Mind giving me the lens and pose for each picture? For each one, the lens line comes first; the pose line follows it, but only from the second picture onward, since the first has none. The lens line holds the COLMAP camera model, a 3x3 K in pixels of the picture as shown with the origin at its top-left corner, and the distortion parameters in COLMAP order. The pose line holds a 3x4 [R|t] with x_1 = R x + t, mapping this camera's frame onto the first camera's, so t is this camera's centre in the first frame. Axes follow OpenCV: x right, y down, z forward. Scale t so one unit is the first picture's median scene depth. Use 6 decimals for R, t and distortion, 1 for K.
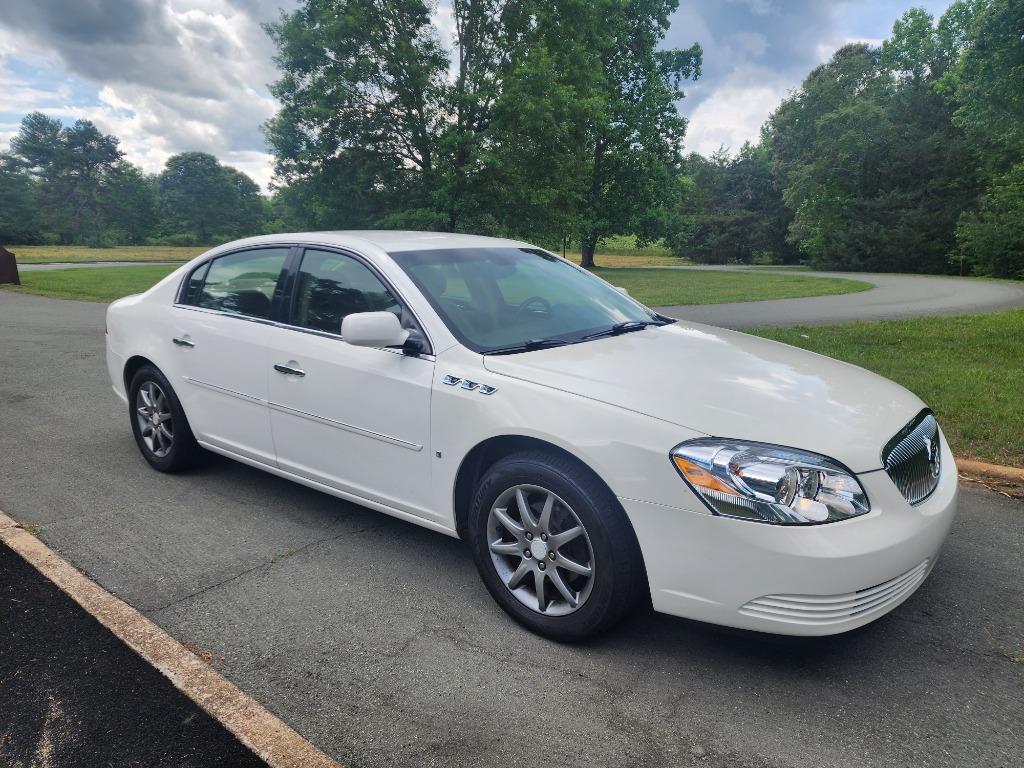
lens RADIAL K [[705.2, 0, 518.7], [0, 705.2, 392.2], [0, 0, 1]] dist [0.047031, -0.045196]
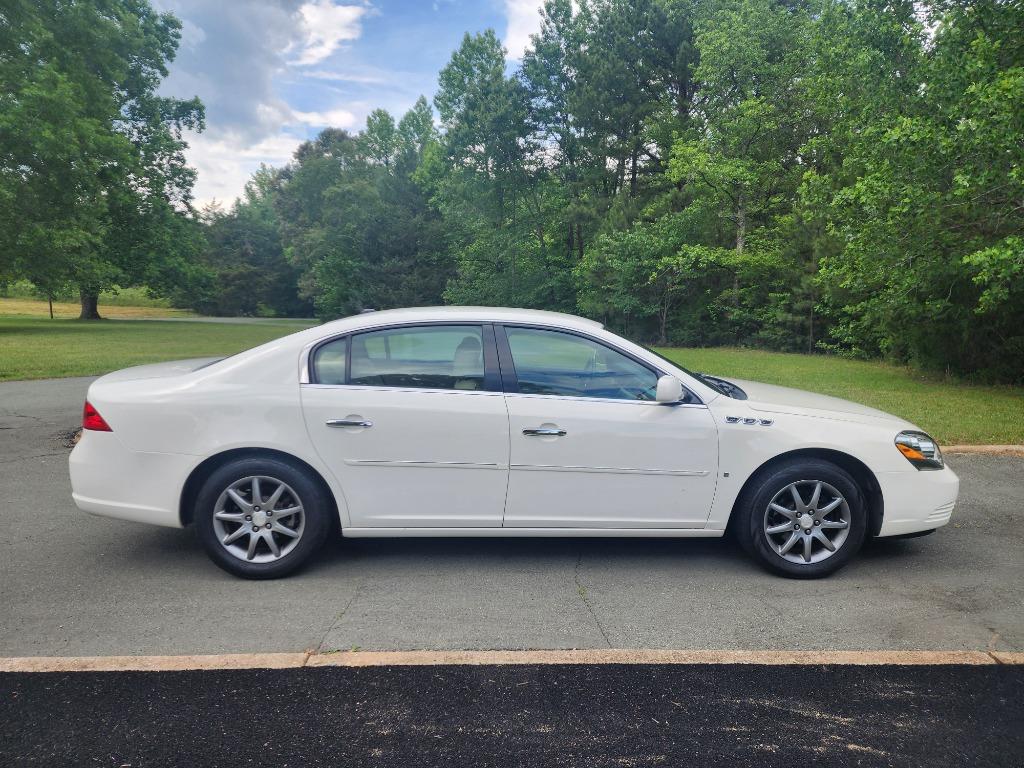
lens RADIAL K [[705.2, 0, 505.6], [0, 705.2, 386.0], [0, 0, 1]] dist [0.047031, -0.045196]
pose [[0.729450, -0.060934, 0.681315, -0.137796], [0.113676, 0.992973, -0.032899, -0.008998], [-0.674523, 0.101448, 0.731251, 0.025127]]
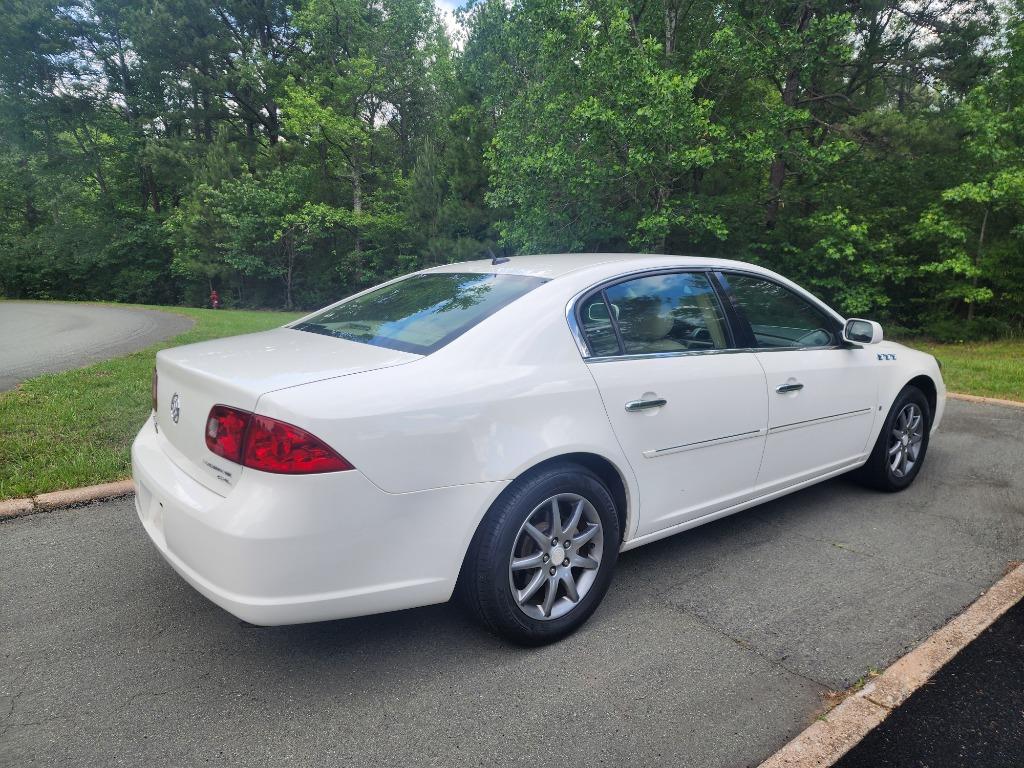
lens RADIAL K [[705.2, 0, 515.6], [0, 705.2, 387.0], [0, 0, 1]] dist [0.047031, -0.045196]
pose [[0.159749, -0.145850, 0.976324, -0.170908], [0.180518, 0.976664, 0.116364, -0.027584], [-0.970512, 0.157655, 0.182349, 0.145474]]
